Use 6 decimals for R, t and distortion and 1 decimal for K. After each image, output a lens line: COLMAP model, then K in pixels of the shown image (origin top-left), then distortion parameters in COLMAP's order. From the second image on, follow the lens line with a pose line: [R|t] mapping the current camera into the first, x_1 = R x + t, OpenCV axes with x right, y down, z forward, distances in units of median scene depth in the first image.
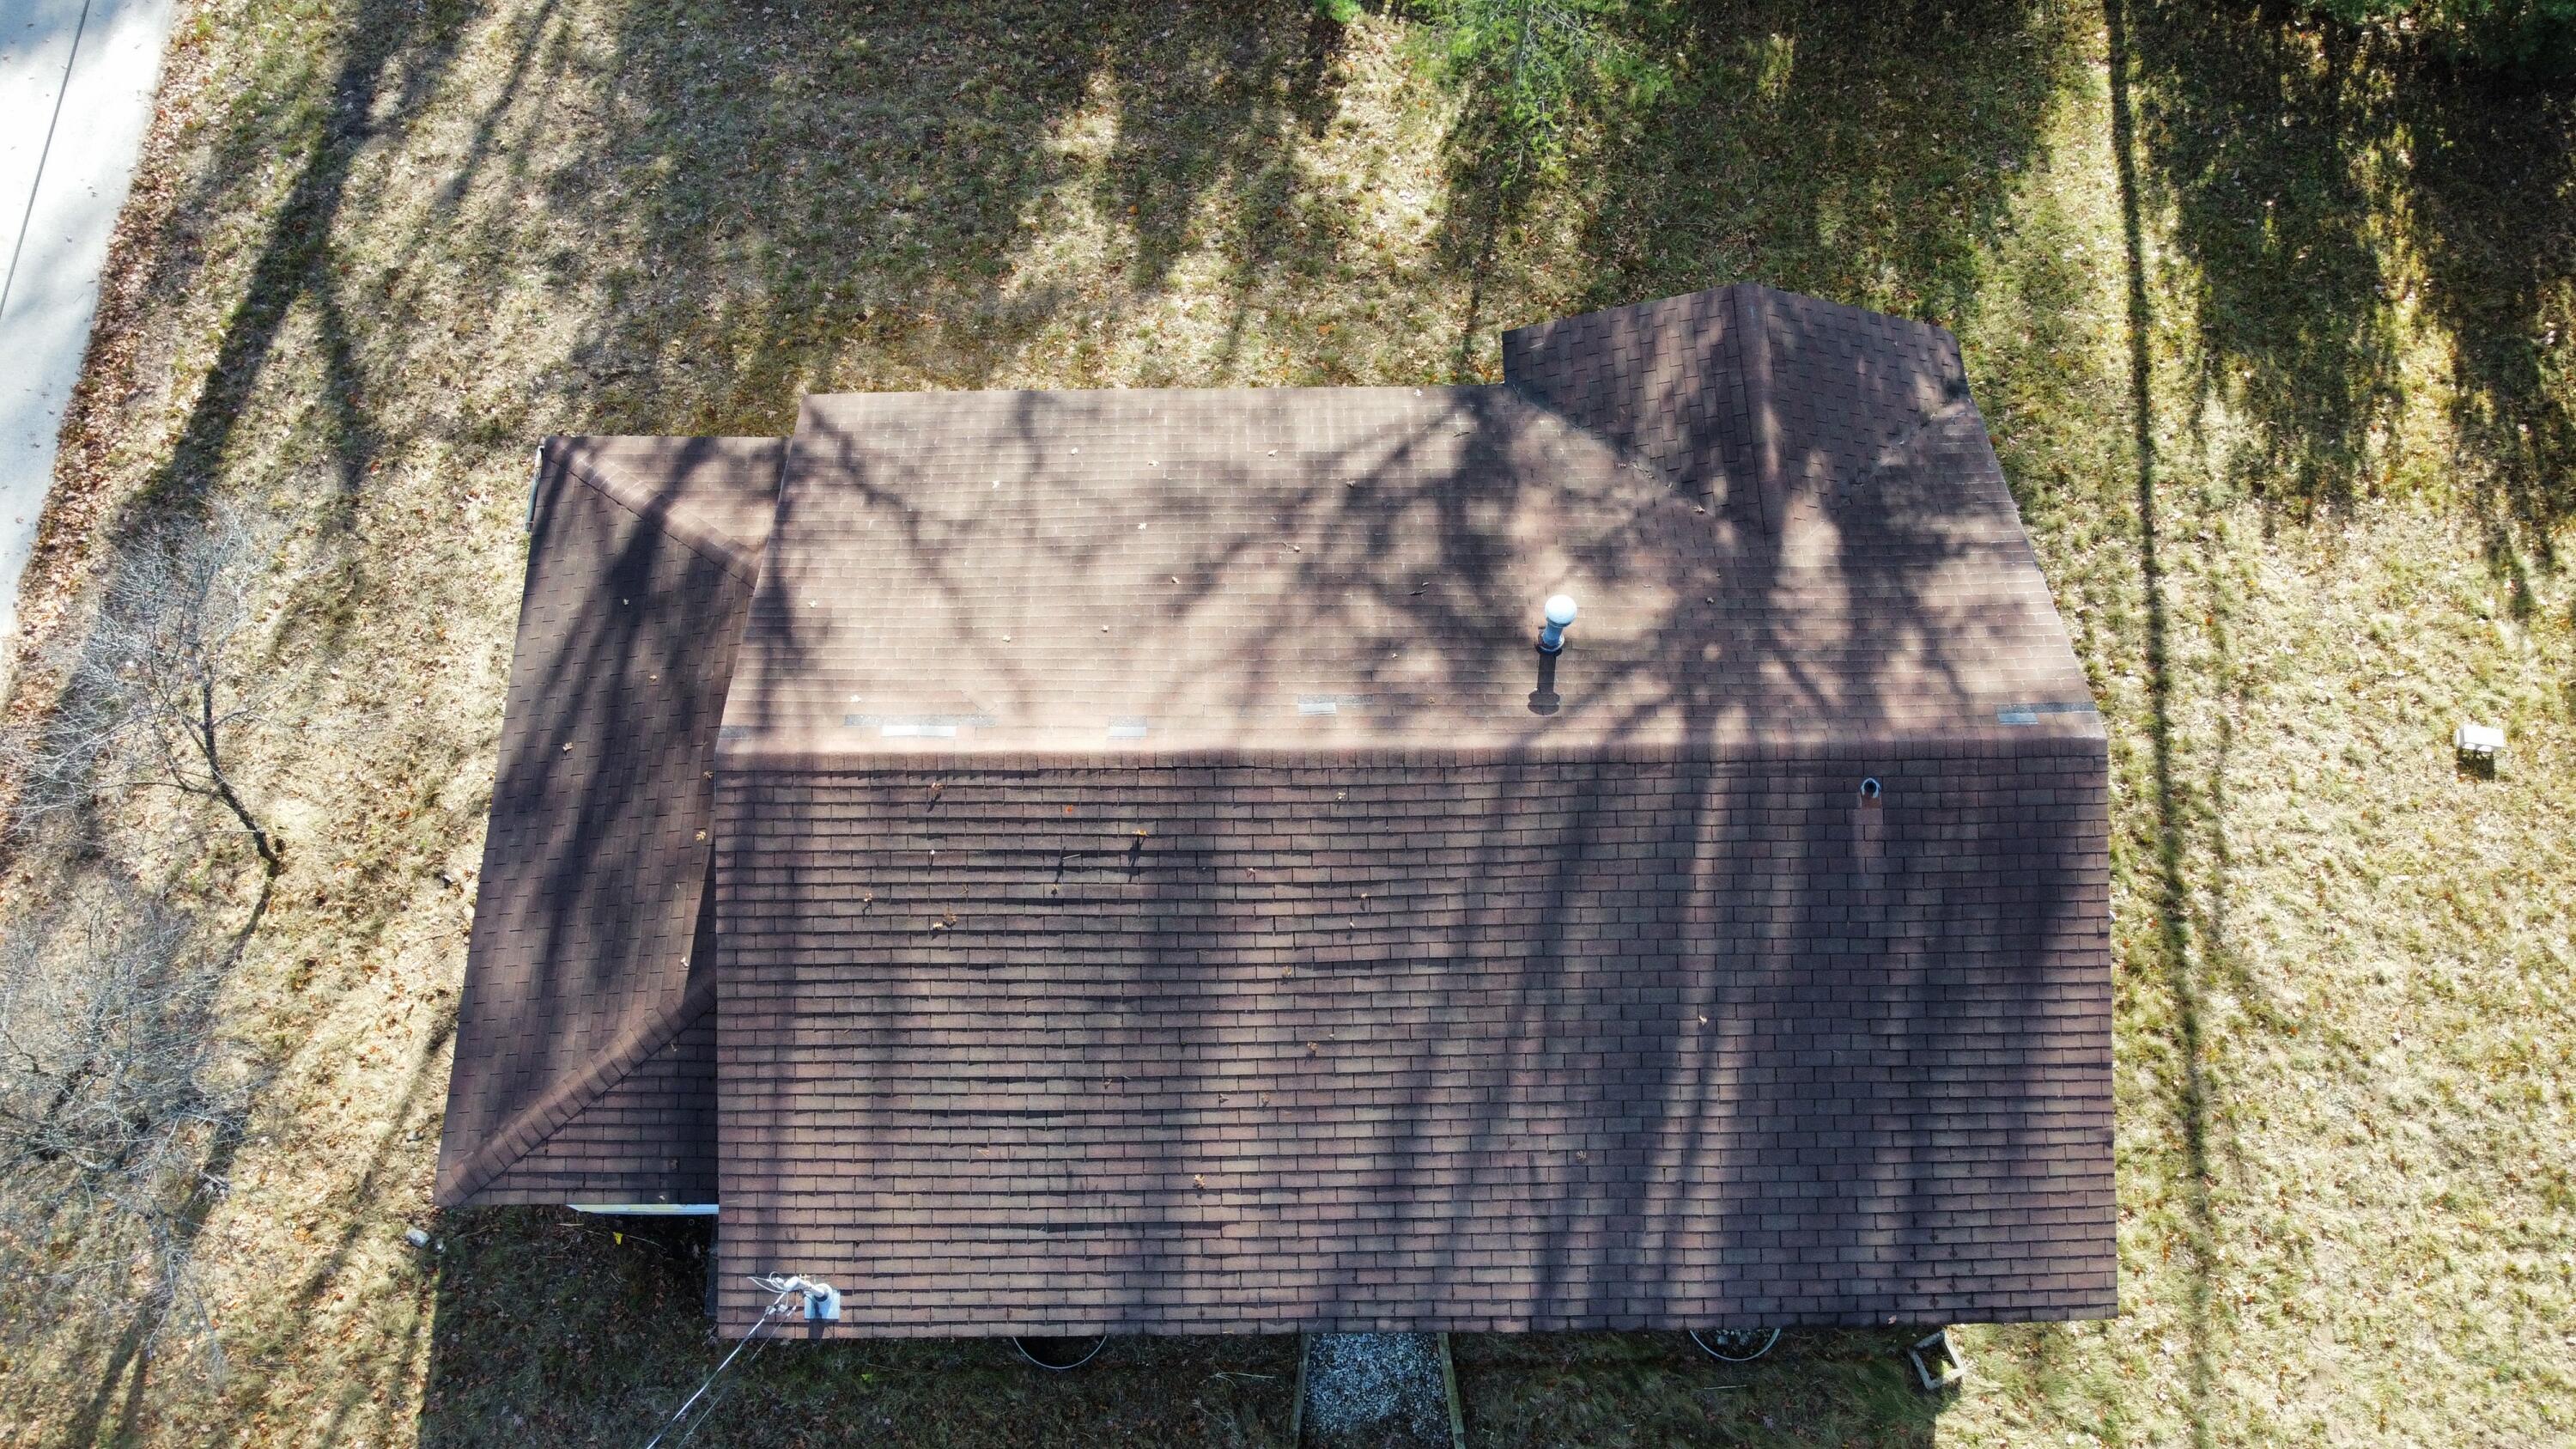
lens RADIAL K [[1971.7, 0, 1274.9], [0, 1971.7, 744.6], [0, 0, 1]] dist [-0.002017, -0.000808]
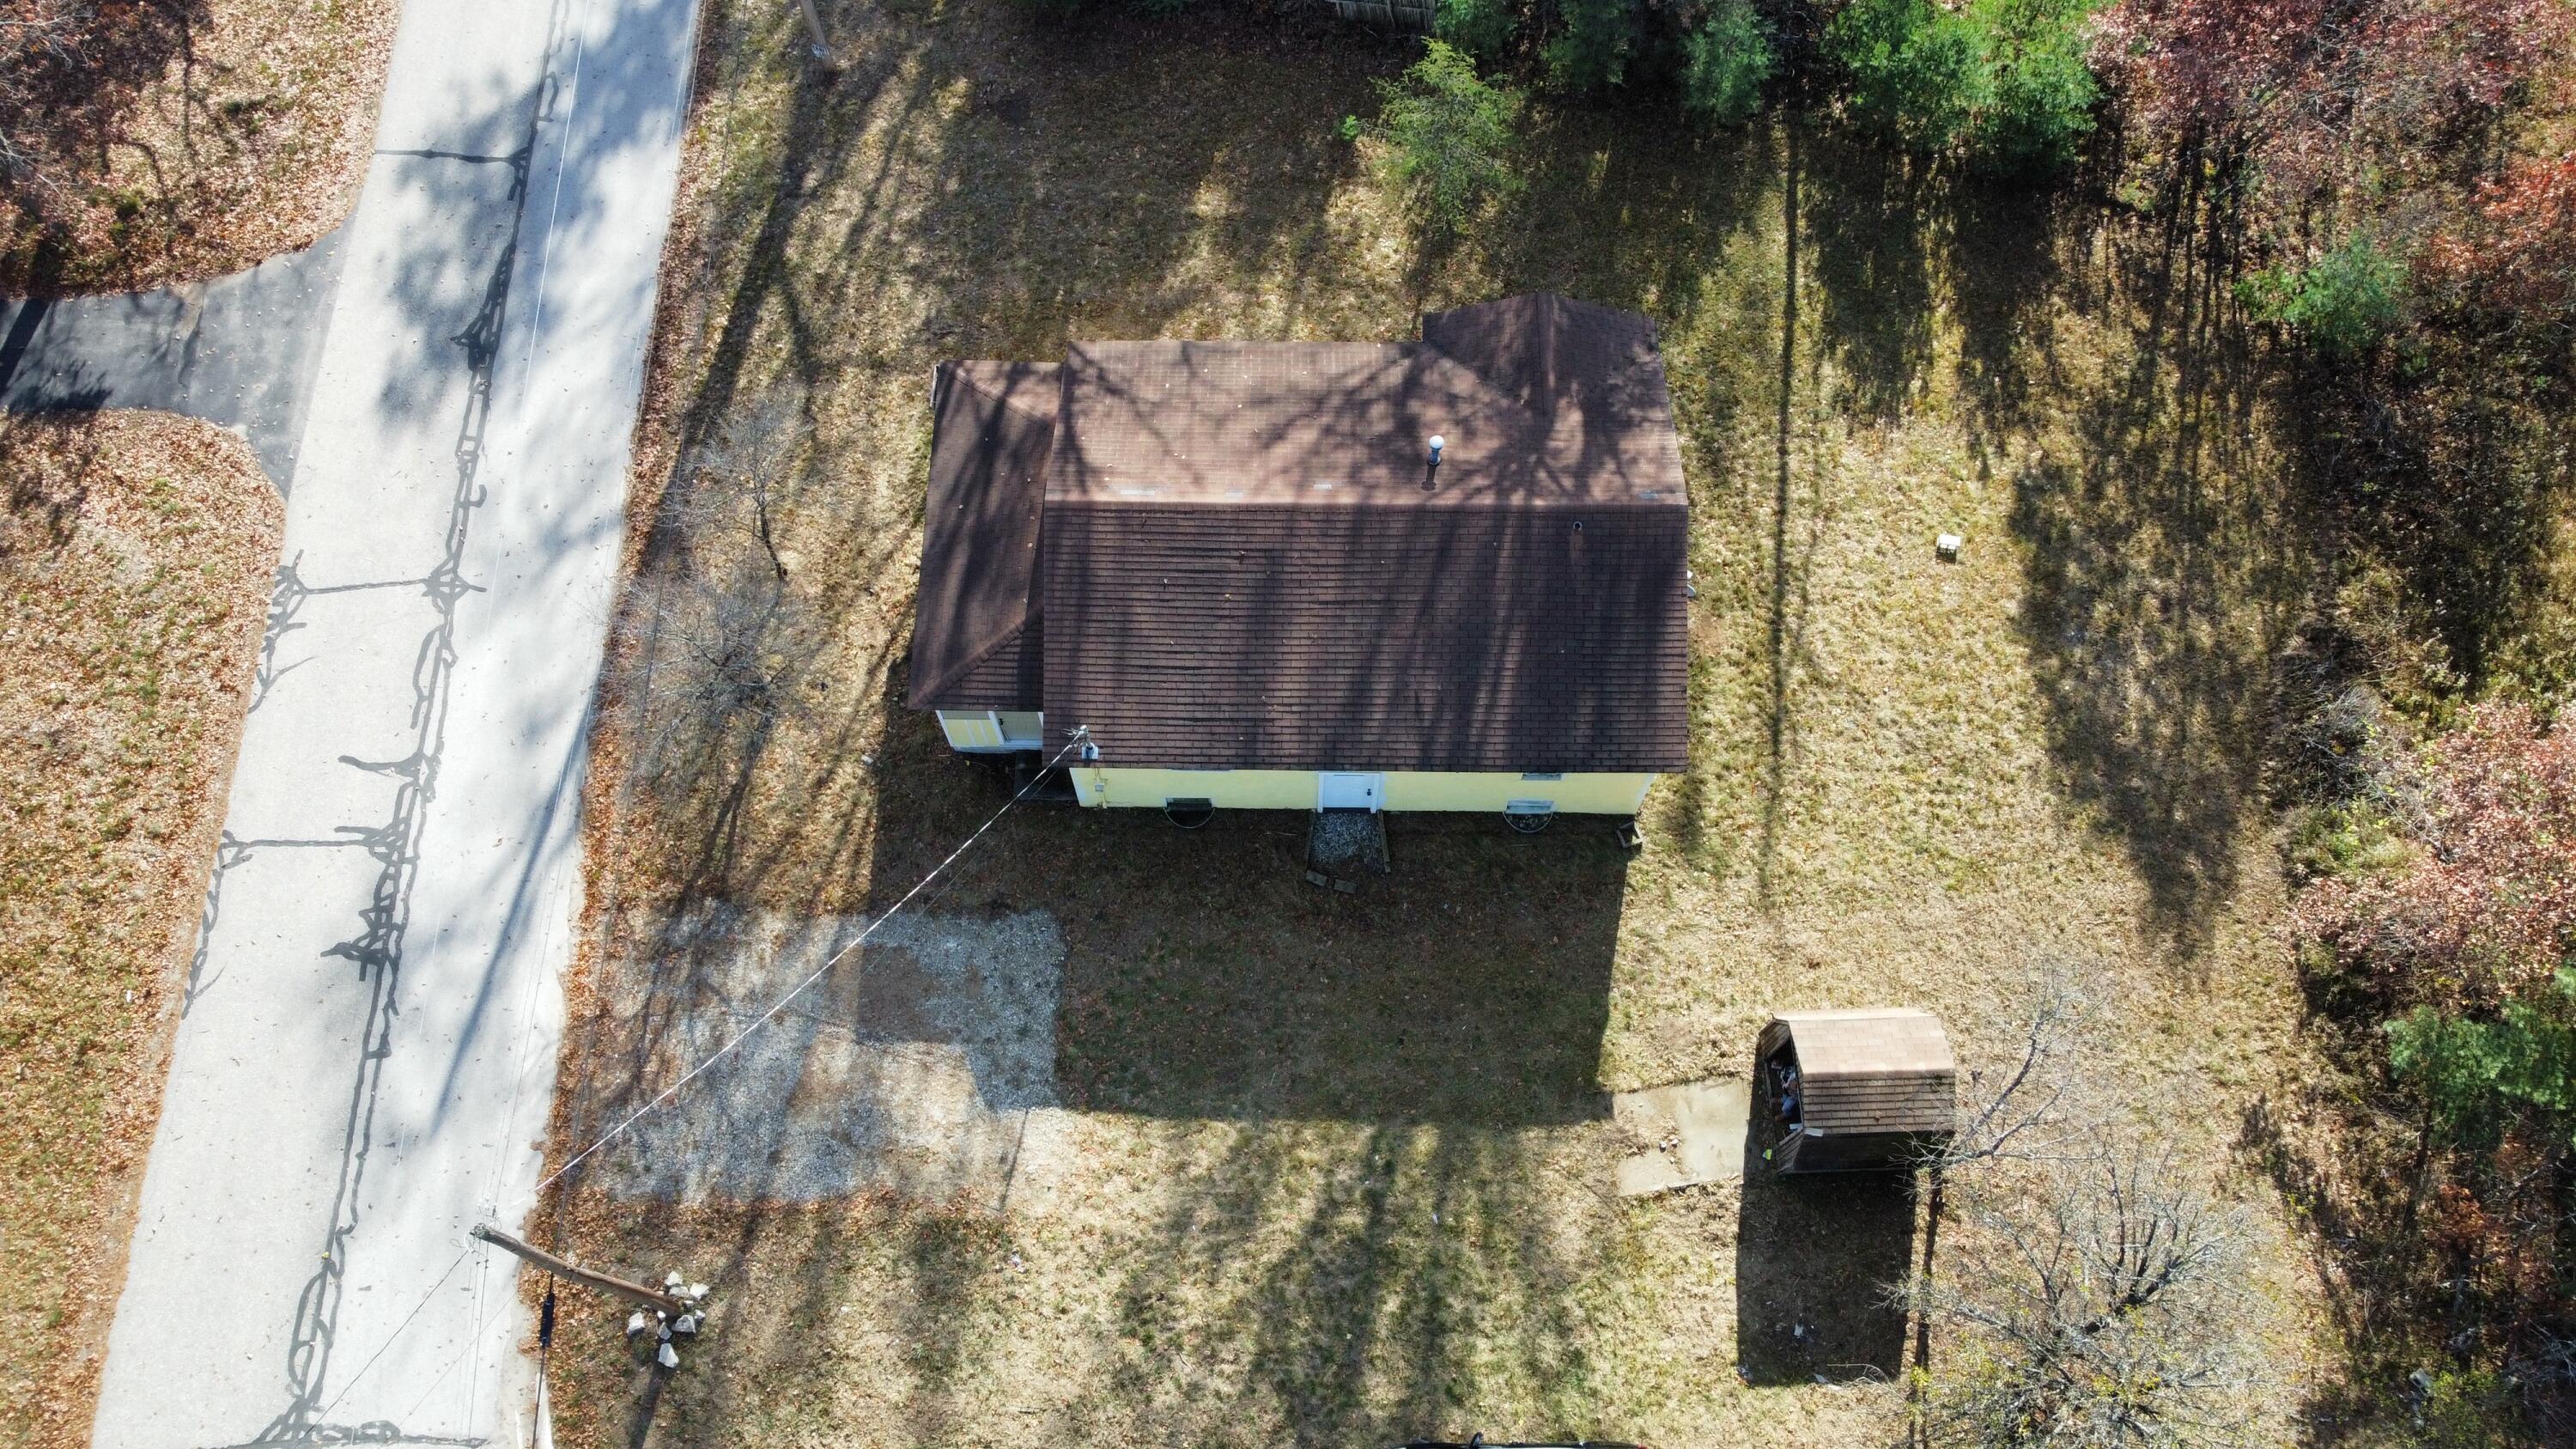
lens RADIAL K [[1971.7, 0, 1231.7], [0, 1971.7, 739.0], [0, 0, 1]] dist [-0.002017, -0.000808]
pose [[0.999253, 0.022405, -0.031482, -0.006400], [-0.022501, 0.999743, -0.002691, 0.205898], [0.031414, 0.003397, 0.999501, -0.899275]]
